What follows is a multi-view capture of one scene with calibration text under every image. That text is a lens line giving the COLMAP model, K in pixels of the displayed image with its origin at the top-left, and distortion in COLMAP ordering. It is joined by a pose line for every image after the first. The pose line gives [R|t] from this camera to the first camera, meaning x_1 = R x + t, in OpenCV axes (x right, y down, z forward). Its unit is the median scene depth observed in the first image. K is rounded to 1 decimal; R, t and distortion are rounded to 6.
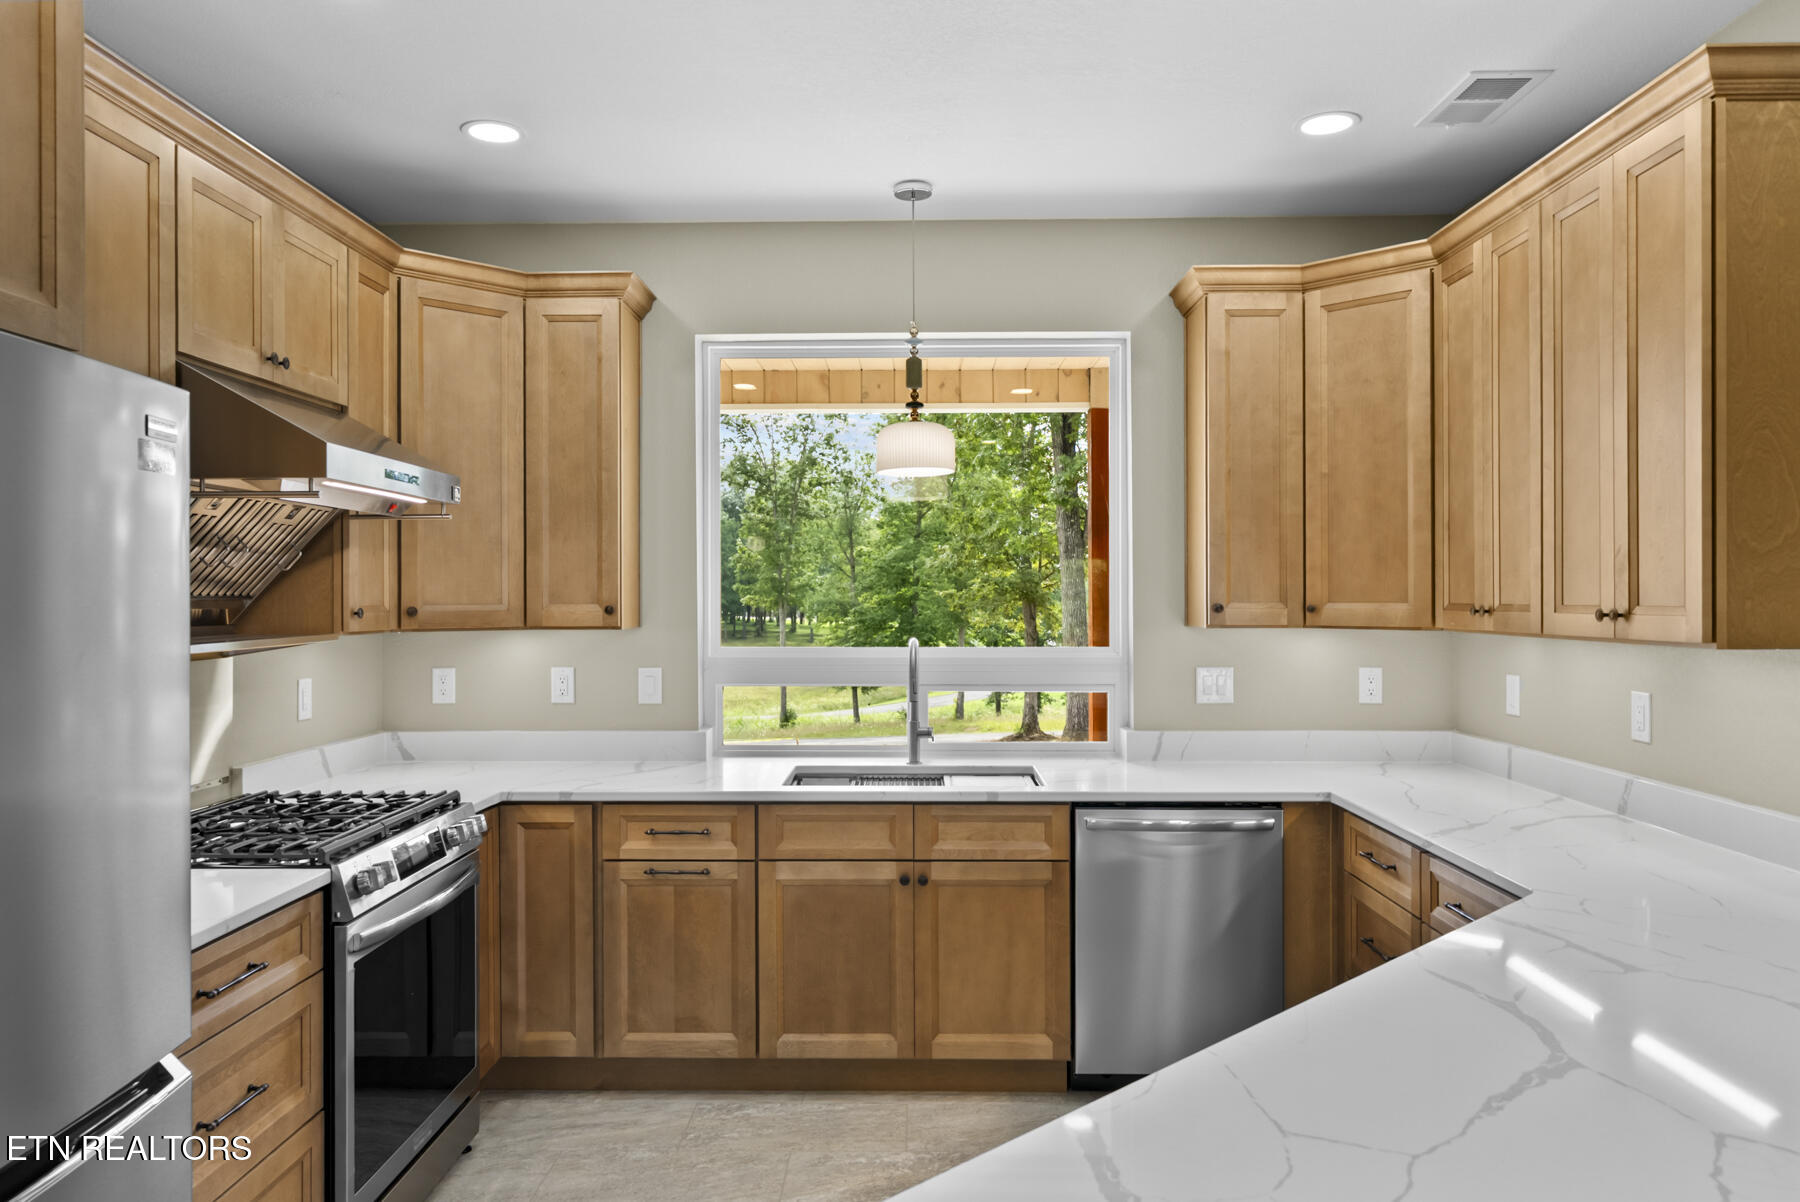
lens RADIAL K [[1228.5, 0, 900.2], [0, 1228.5, 597.2], [0, 0, 1]] dist [0.000135, 0.006589]
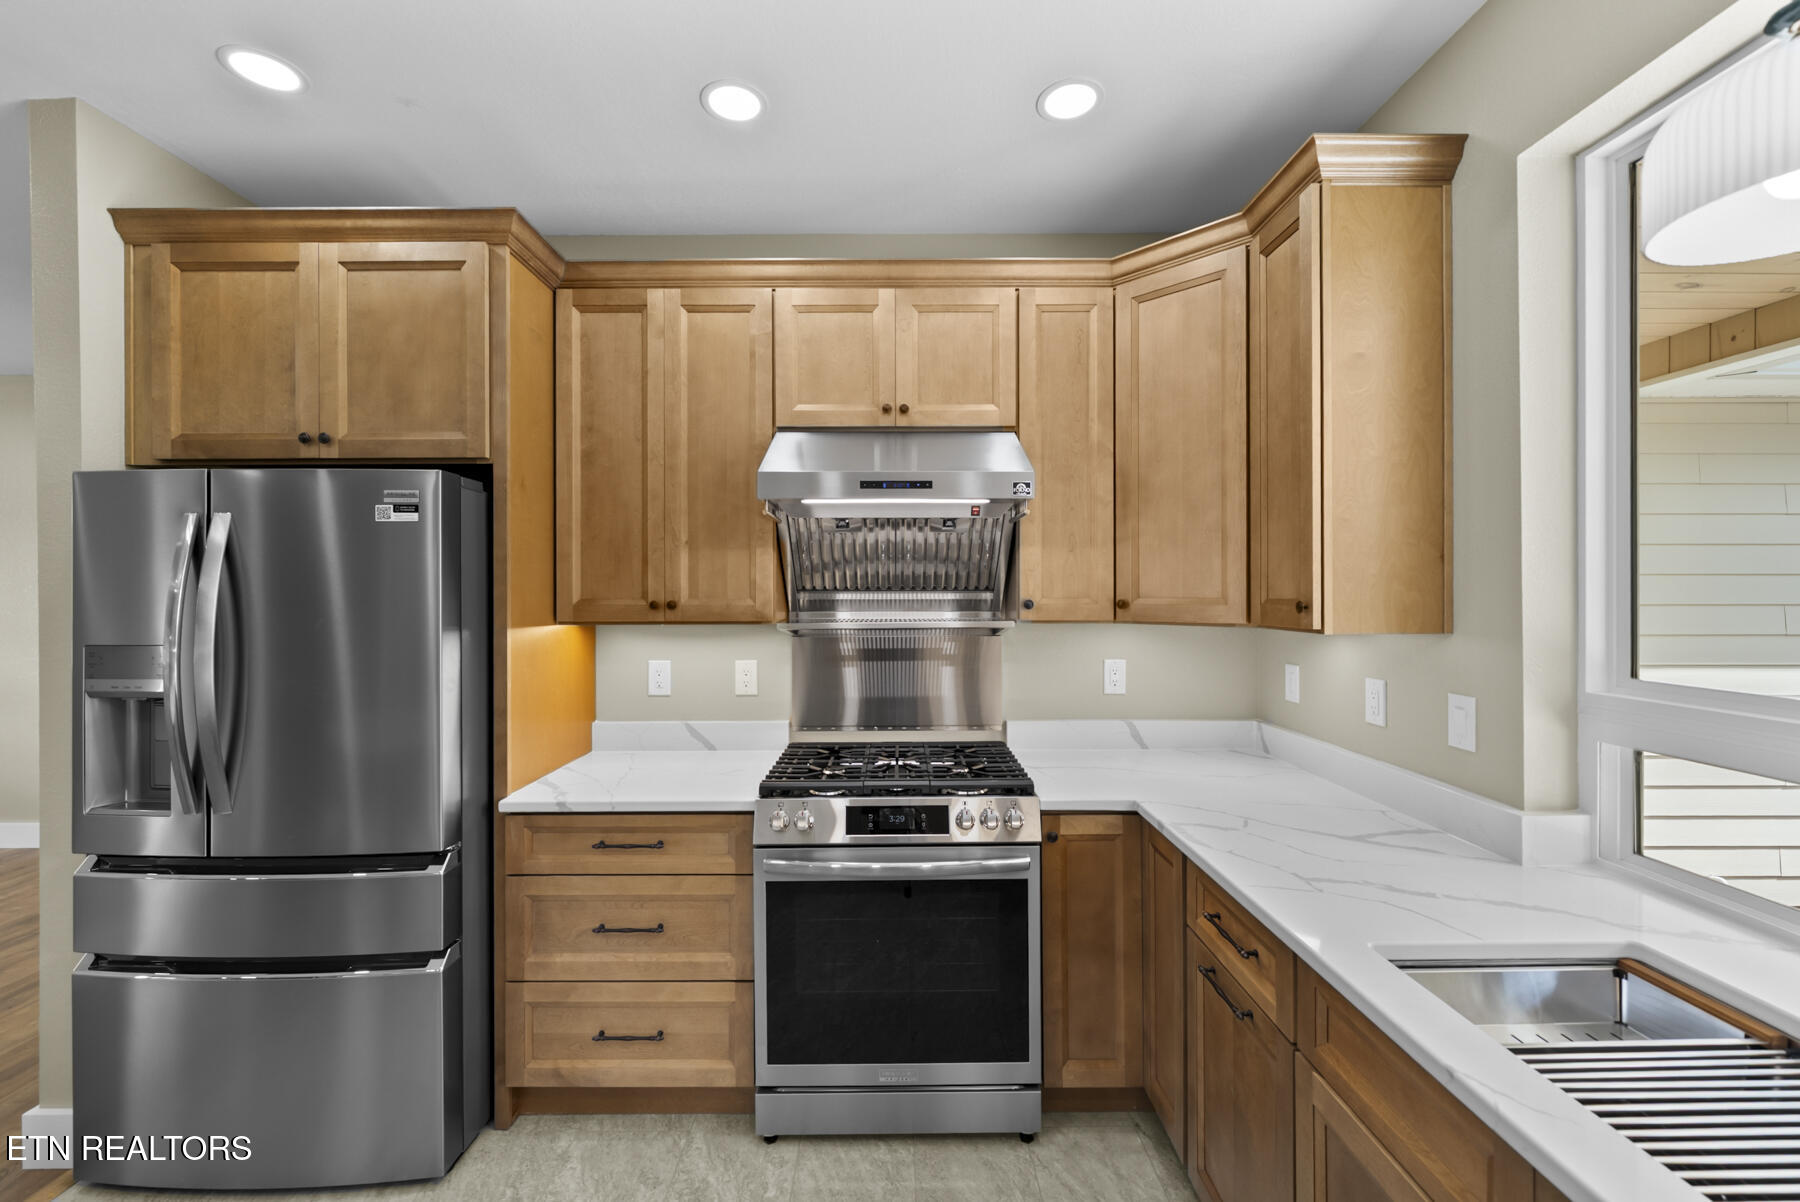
lens RADIAL K [[735.1, 0, 898.8], [0, 735.1, 596.3], [0, 0, 1]] dist [-0.002433, -0.000507]
pose [[0.019862, 0.005839, -0.999786, 0.247357], [0.001453, 0.999982, 0.005869, 0.001129], [0.999802, -0.001569, 0.019853, 0.898521]]
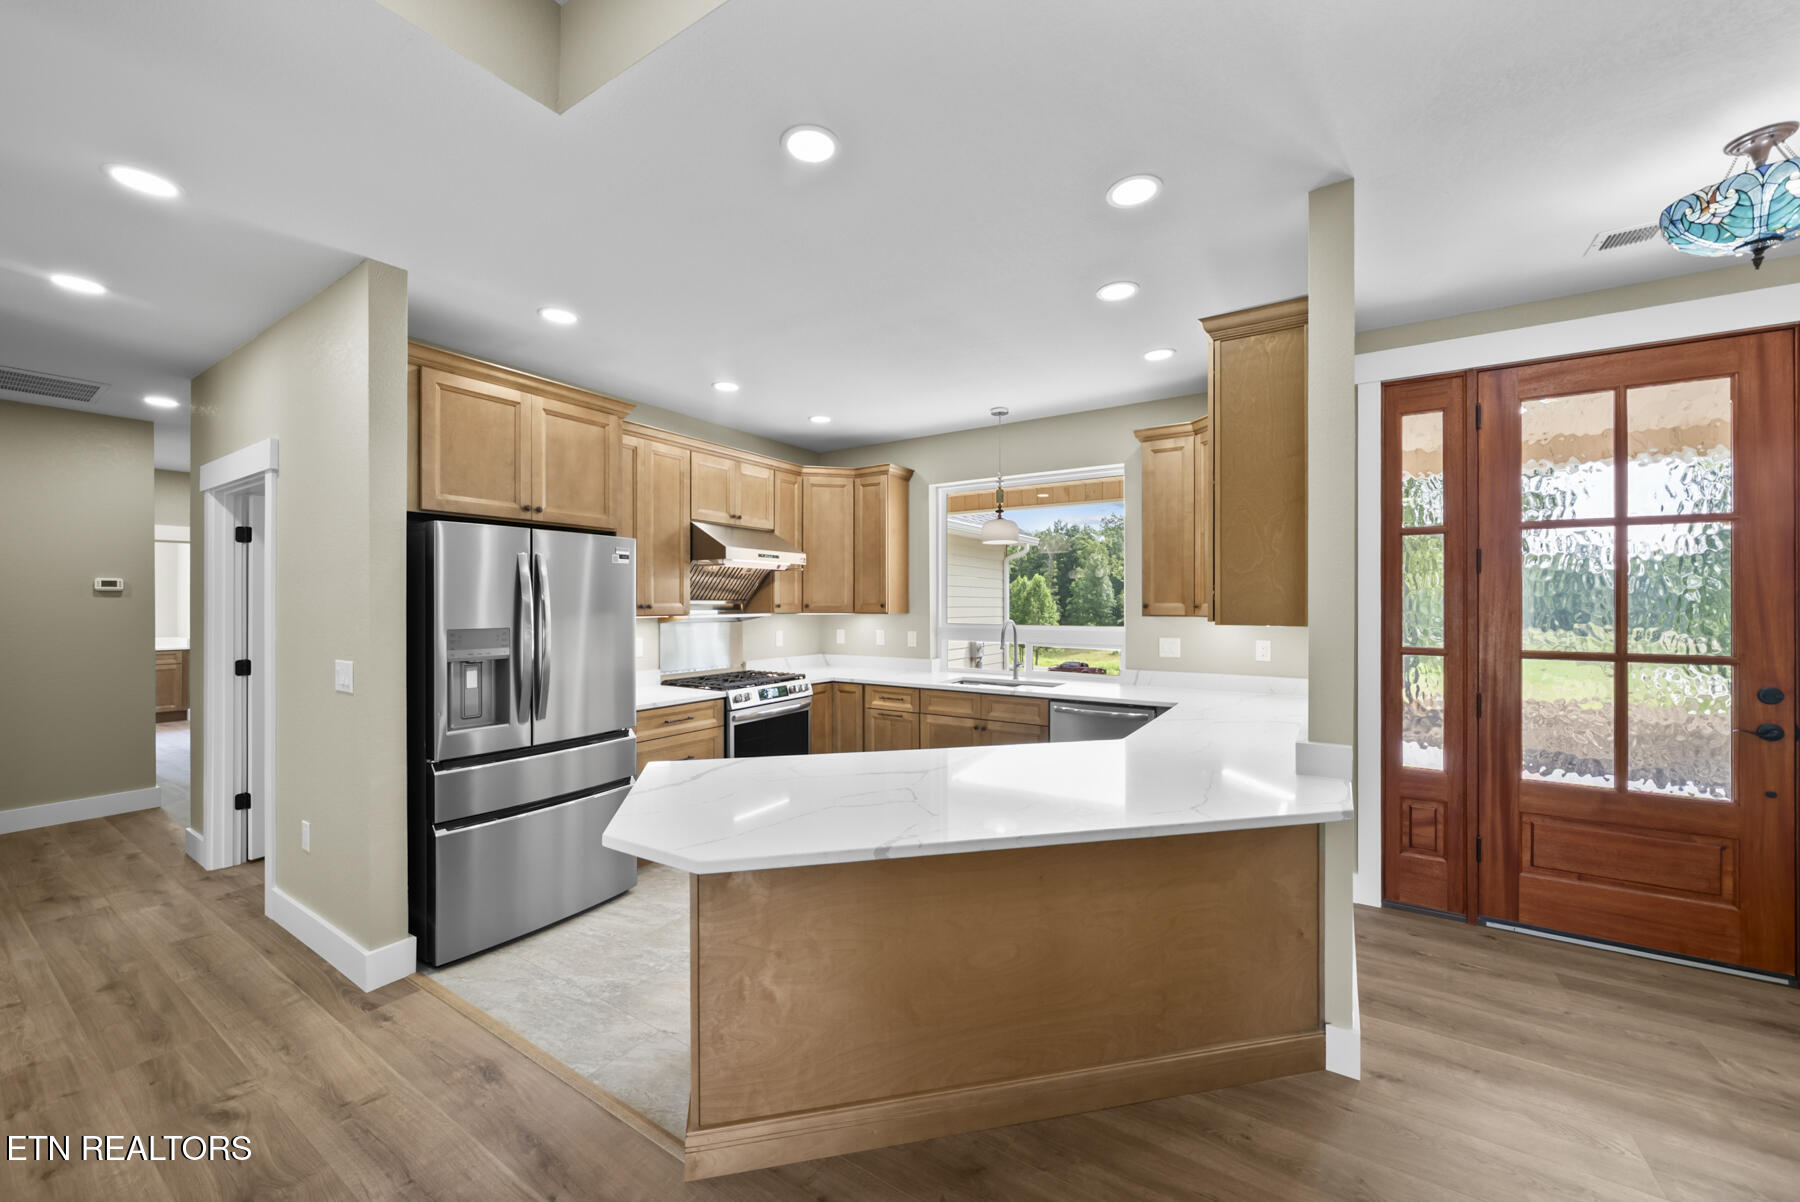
lens RADIAL K [[677.0, 0, 898.0], [0, 677.0, 605.1], [0, 0, 1]] dist [-0.001678, 0.000497]
pose [[0.849354, 0.003465, -0.527812, 0.584293], [-0.002172, 0.999993, 0.003069, 0.006190], [0.527819, -0.001460, 0.849356, -0.124502]]
